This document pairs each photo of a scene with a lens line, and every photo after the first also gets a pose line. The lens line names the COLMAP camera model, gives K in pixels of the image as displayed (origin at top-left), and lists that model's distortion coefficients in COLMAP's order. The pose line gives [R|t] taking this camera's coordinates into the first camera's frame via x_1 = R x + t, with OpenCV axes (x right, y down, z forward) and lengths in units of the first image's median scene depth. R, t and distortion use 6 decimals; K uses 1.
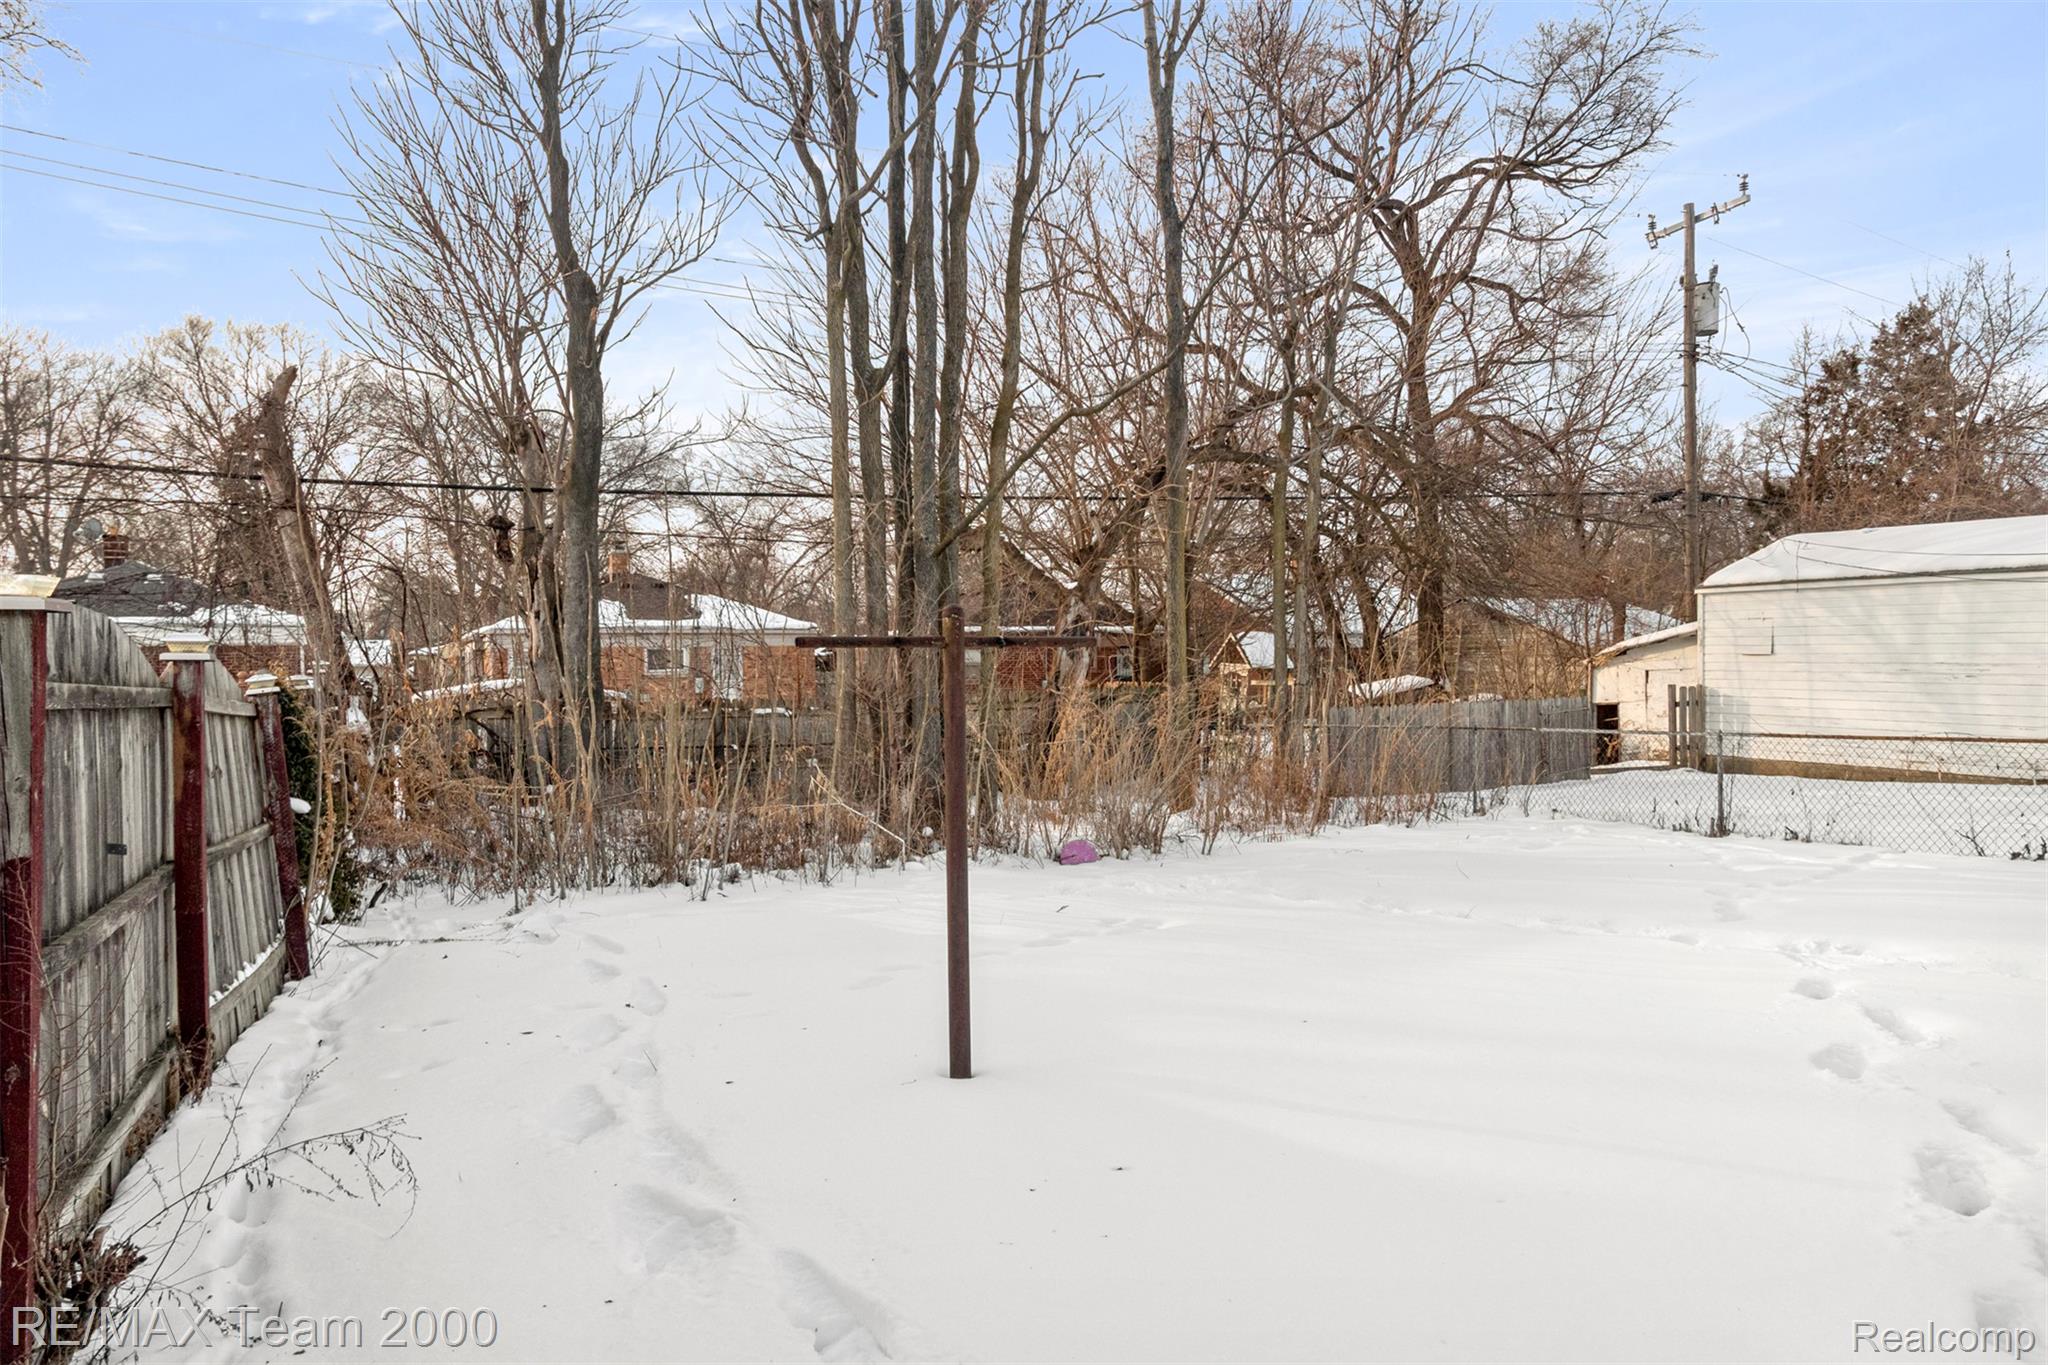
lens RADIAL K [[1242.2, 0, 1026.0], [0, 1242.2, 659.0], [0, 0, 1]] dist [0.011814, 0.000710]
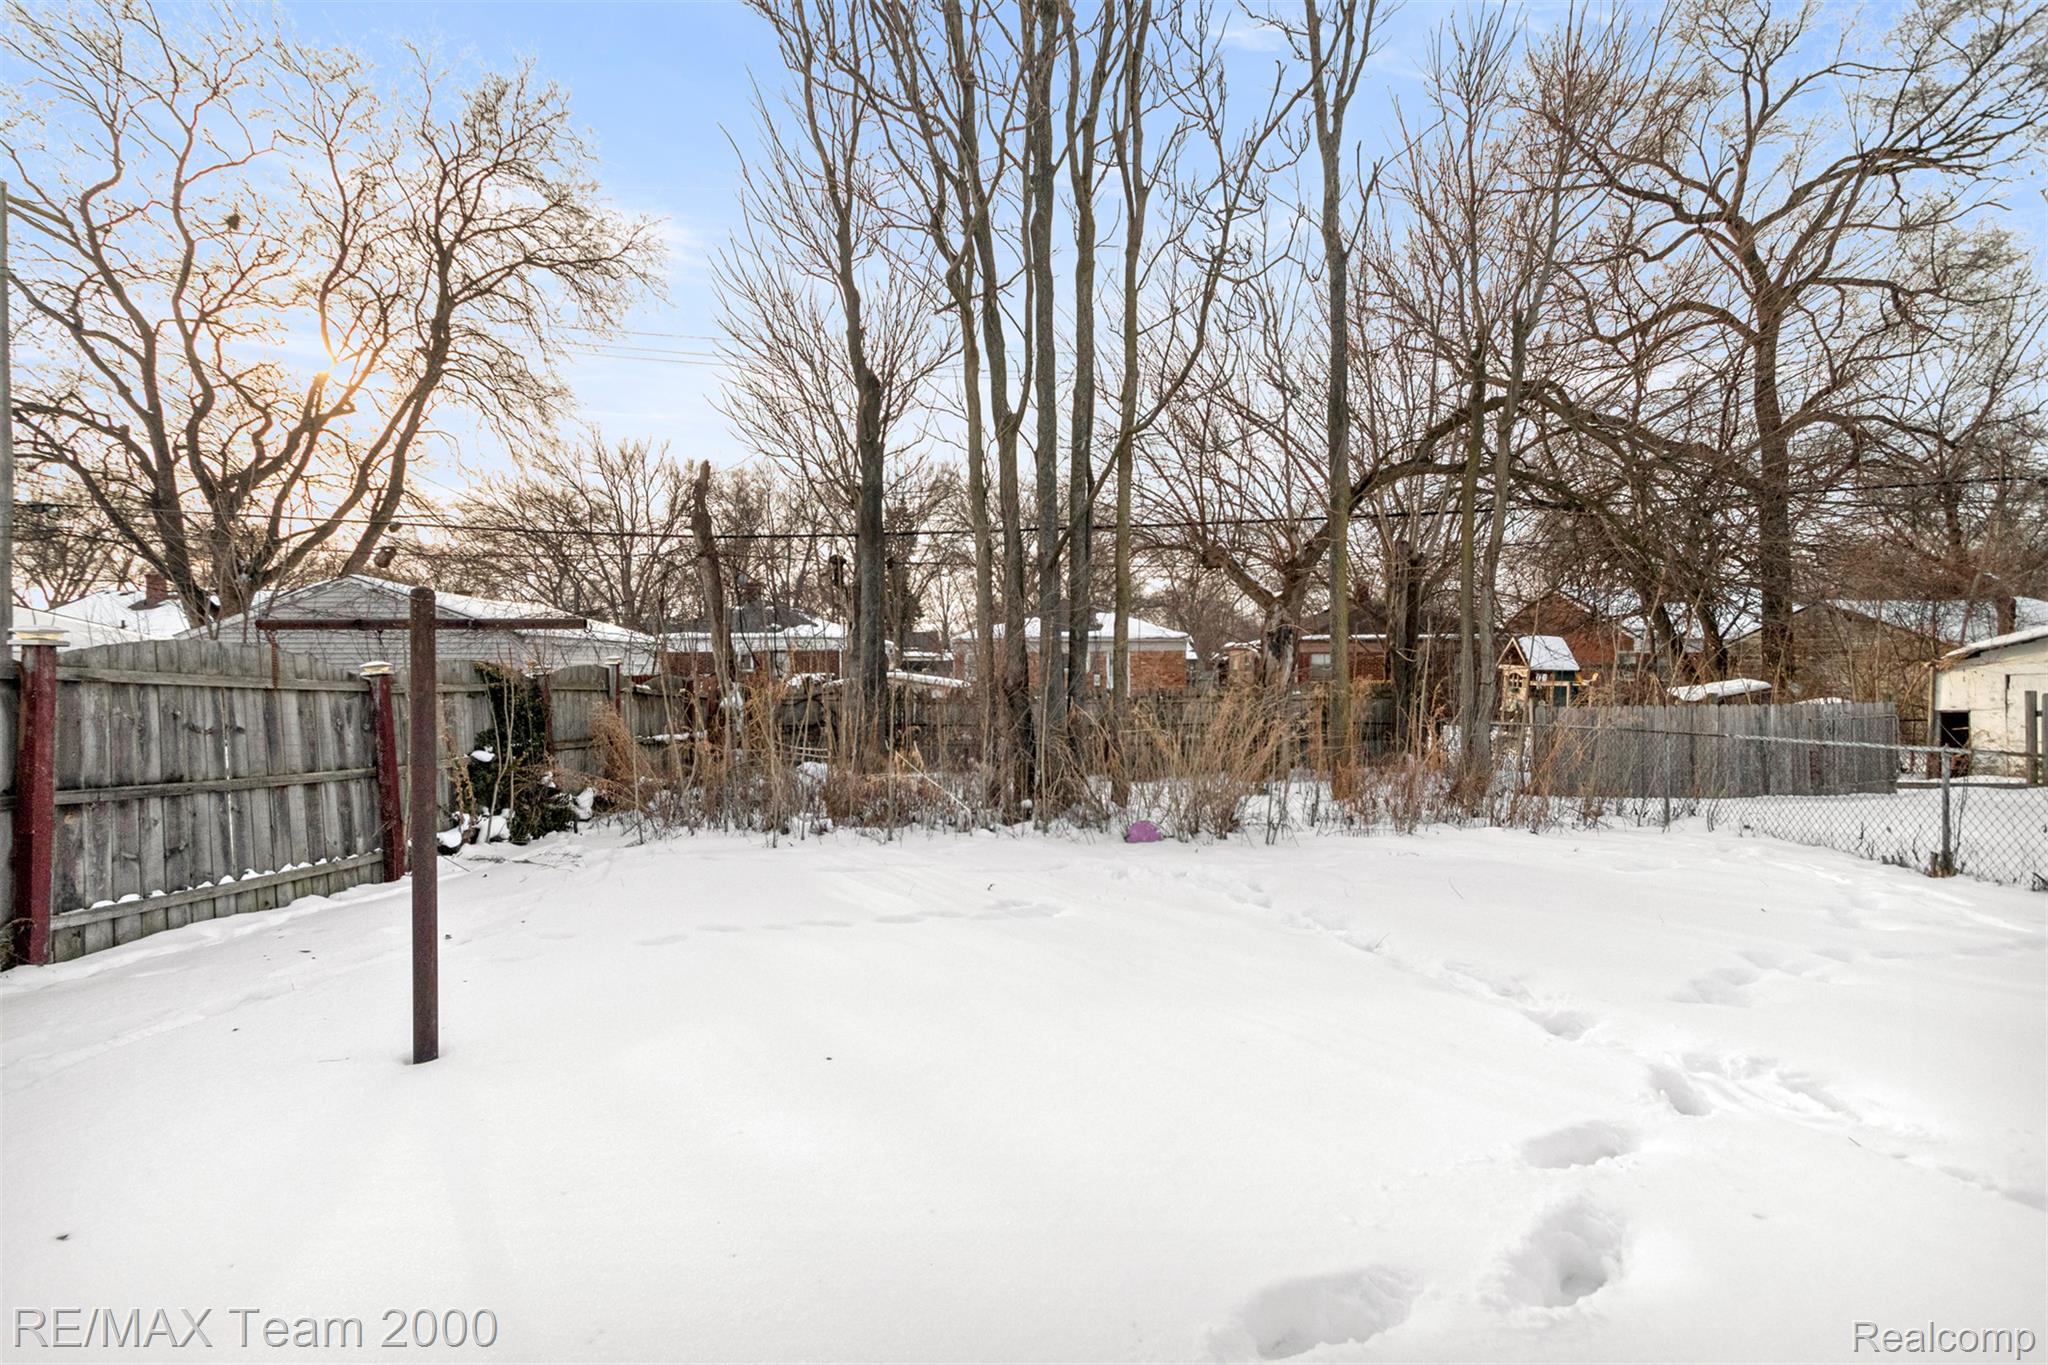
lens RADIAL K [[918.7, 0, 1019.7], [0, 918.7, 661.5], [0, 0, 1]] dist [0.001131, -0.000628]
pose [[0.905276, 0.003781, -0.424808, 0.158524], [-0.004385, 0.999990, -0.000444, 0.003407], [0.424802, 0.002264, 0.905283, 0.121546]]
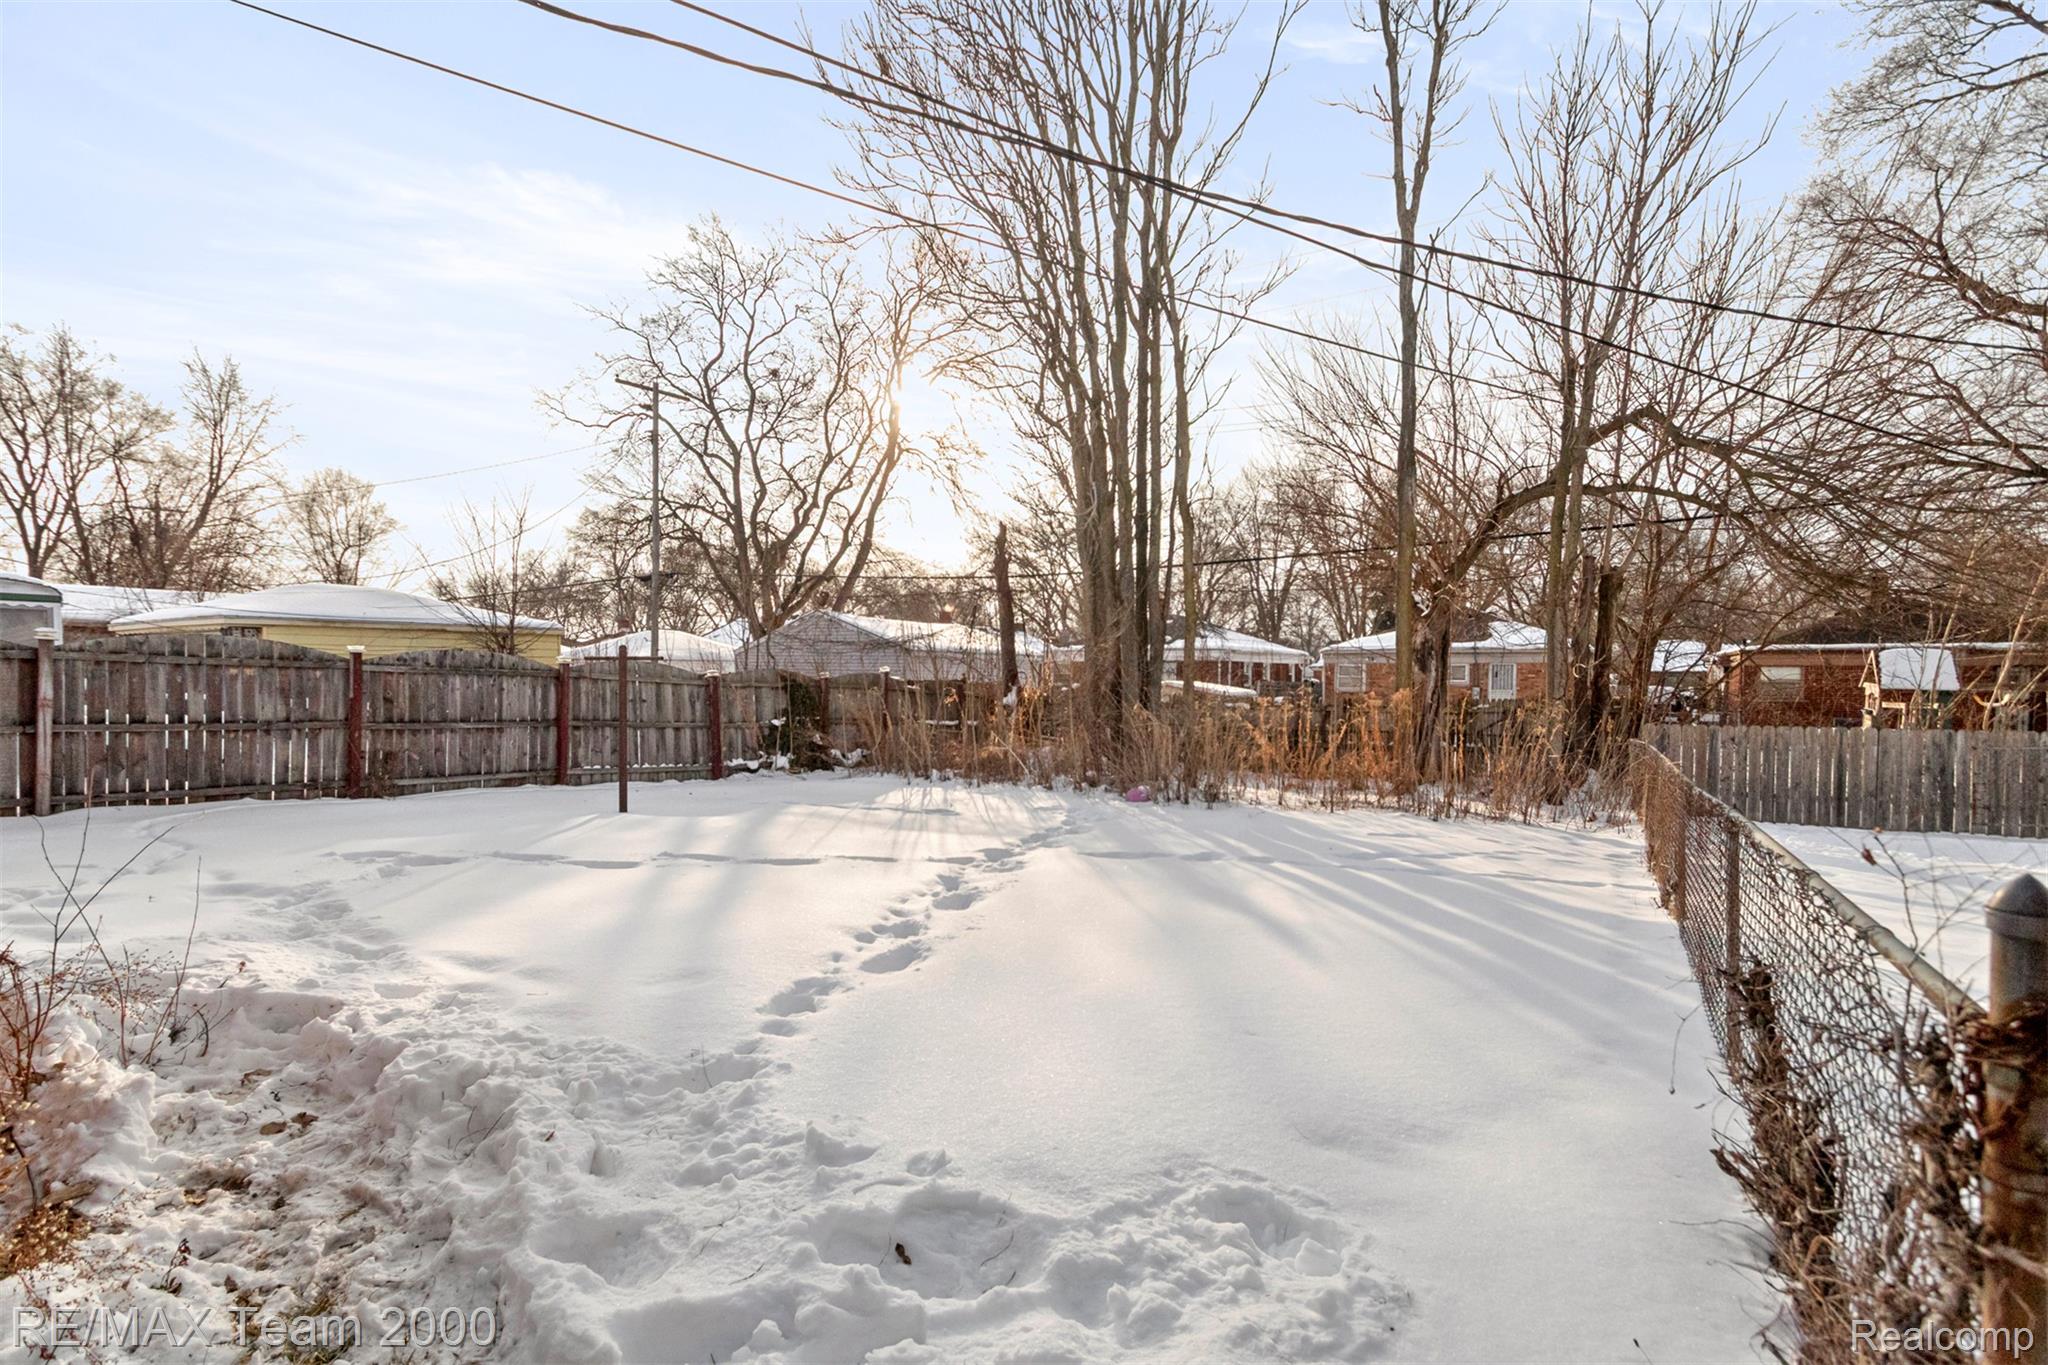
lens RADIAL K [[948.1, 0, 1024.0], [0, 948.1, 682.5], [0, 0, 1]] dist [0.001327, -0.000545]
pose [[0.570986, 0.021369, -0.820682, 0.513750], [-0.012643, 0.999772, 0.017236, -0.001628], [0.820862, 0.000534, 0.571126, 0.117897]]
